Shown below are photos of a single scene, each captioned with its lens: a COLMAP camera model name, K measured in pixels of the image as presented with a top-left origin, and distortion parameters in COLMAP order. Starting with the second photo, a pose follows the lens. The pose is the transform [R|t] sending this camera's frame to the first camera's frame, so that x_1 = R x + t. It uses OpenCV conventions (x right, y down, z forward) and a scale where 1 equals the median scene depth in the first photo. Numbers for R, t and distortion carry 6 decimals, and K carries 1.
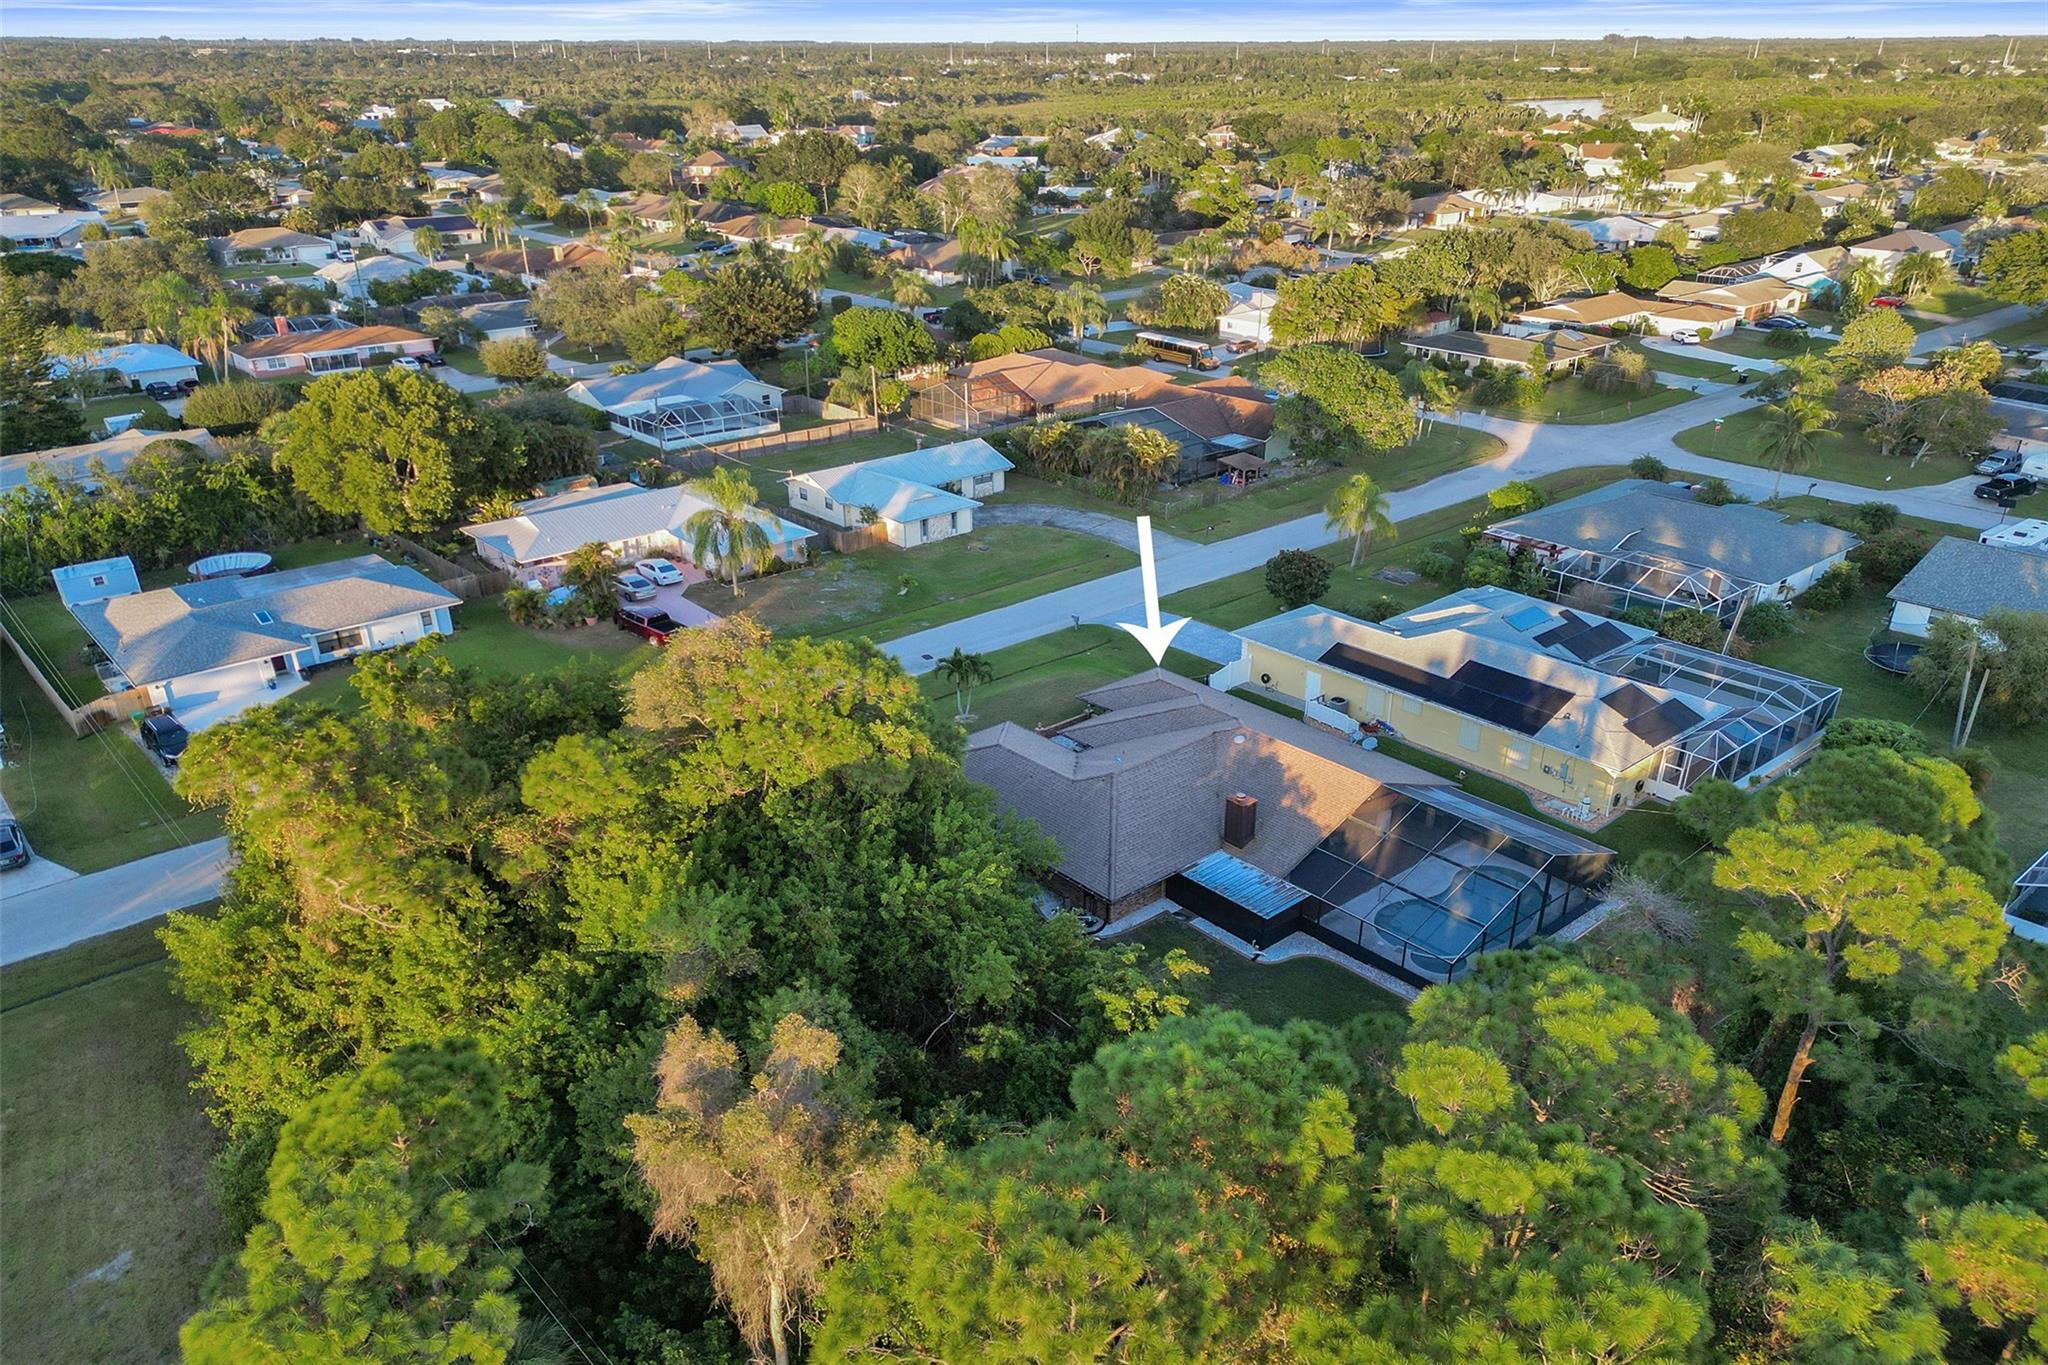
lens RADIAL K [[1506.6, 0, 981.5], [0, 1506.6, 681.8], [0, 0, 1]] dist [0.091907, -0.138789]
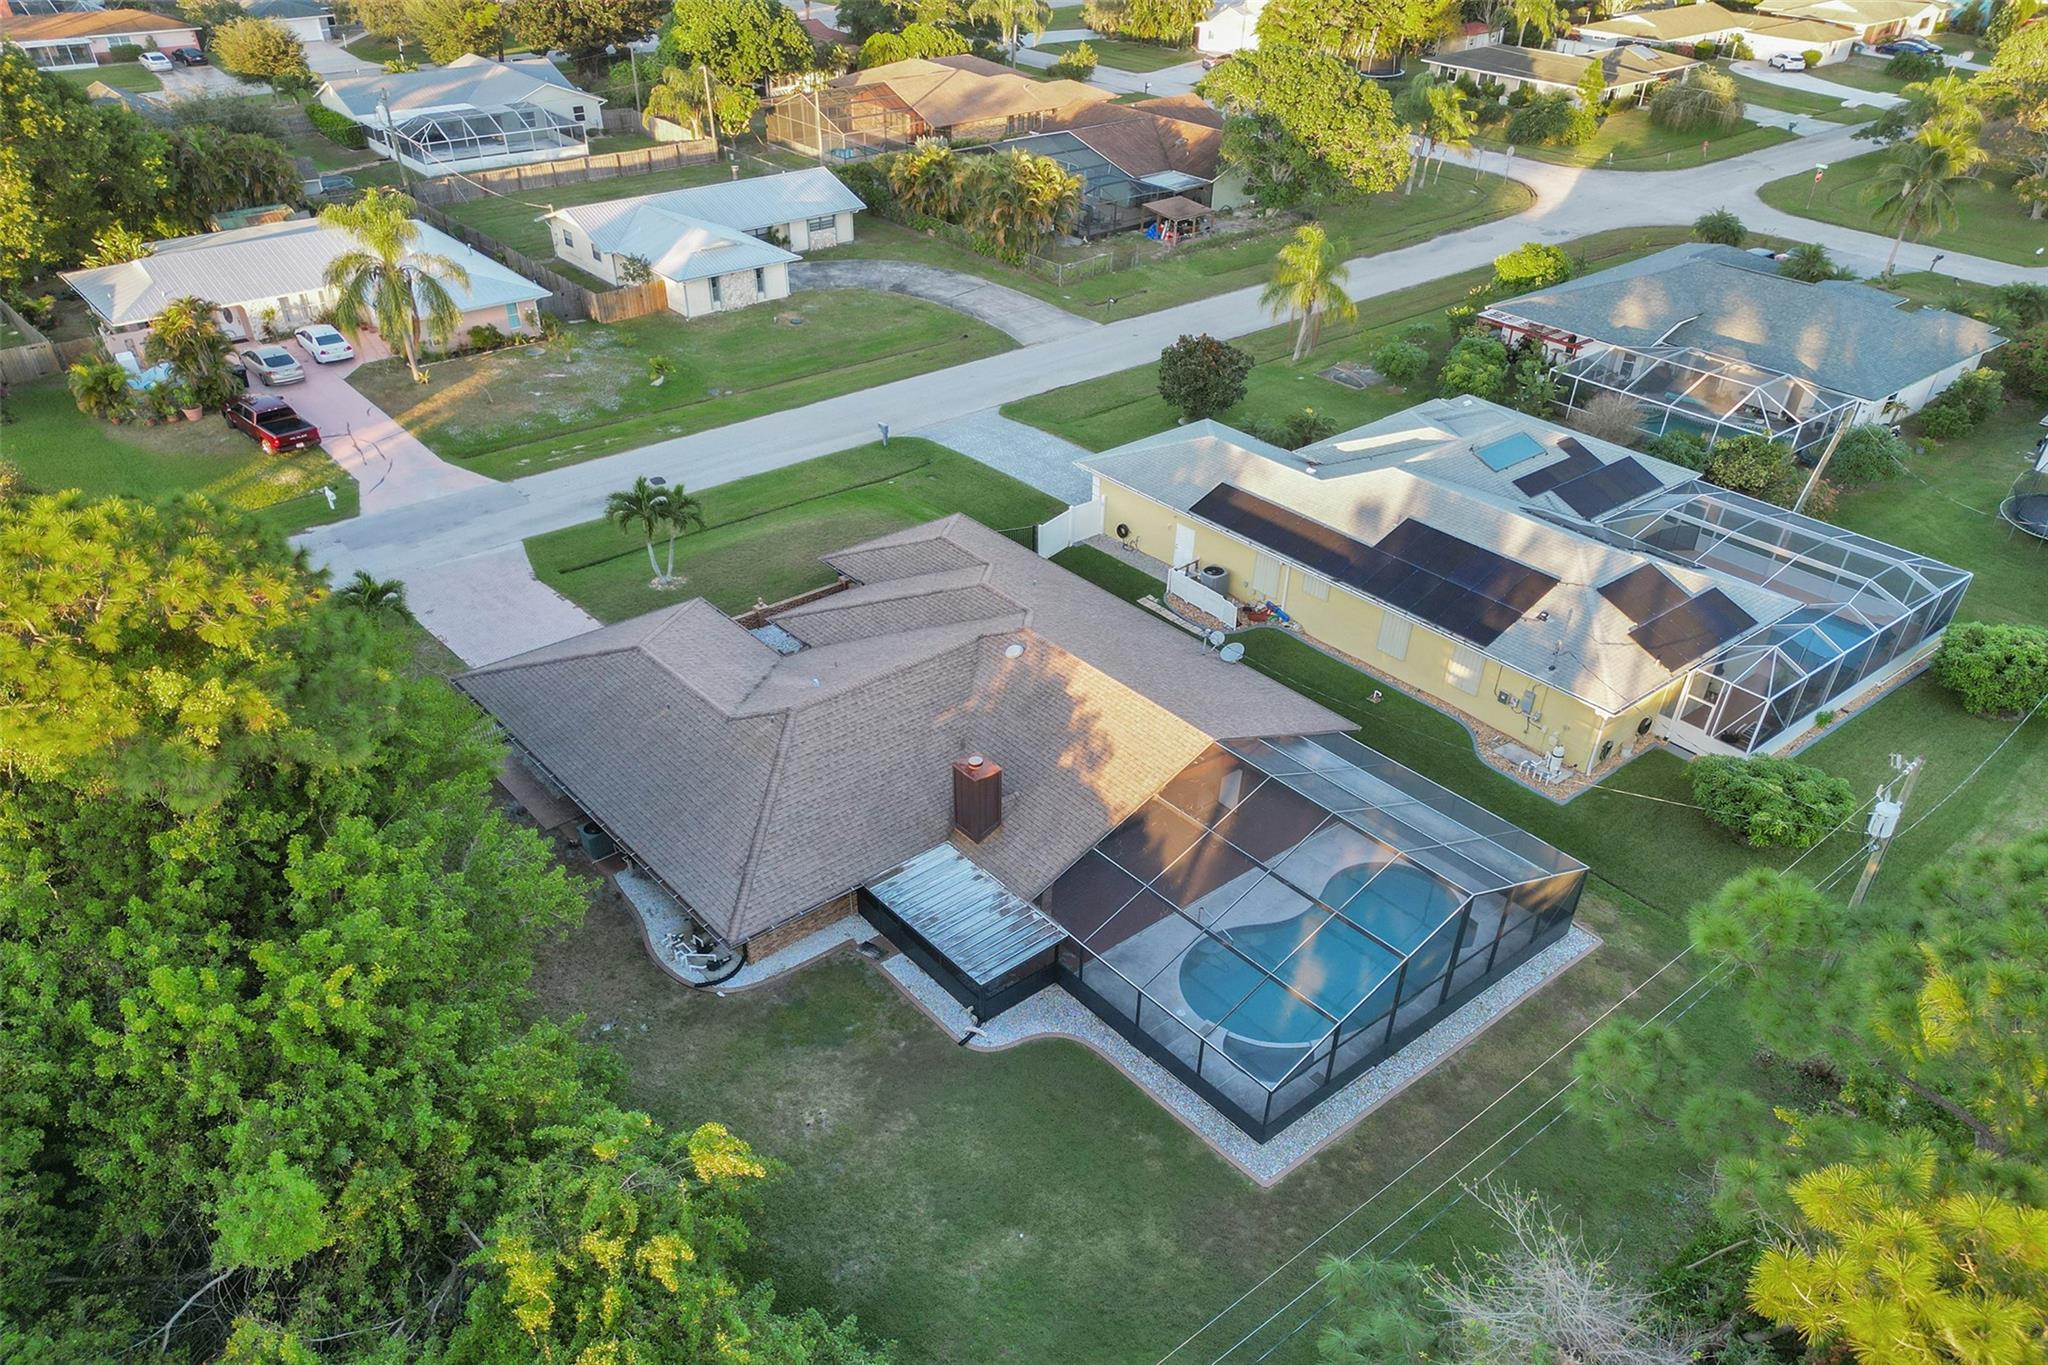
lens RADIAL K [[1552.1, 0, 986.3], [0, 1552.1, 738.3], [0, 0, 1]] dist [0.060724, -0.064243]
pose [[0.999673, 0.024568, -0.007070, 0.115967], [-0.022966, 0.984519, 0.173769, -0.026475], [0.011229, -0.173550, 0.984761, 0.252704]]
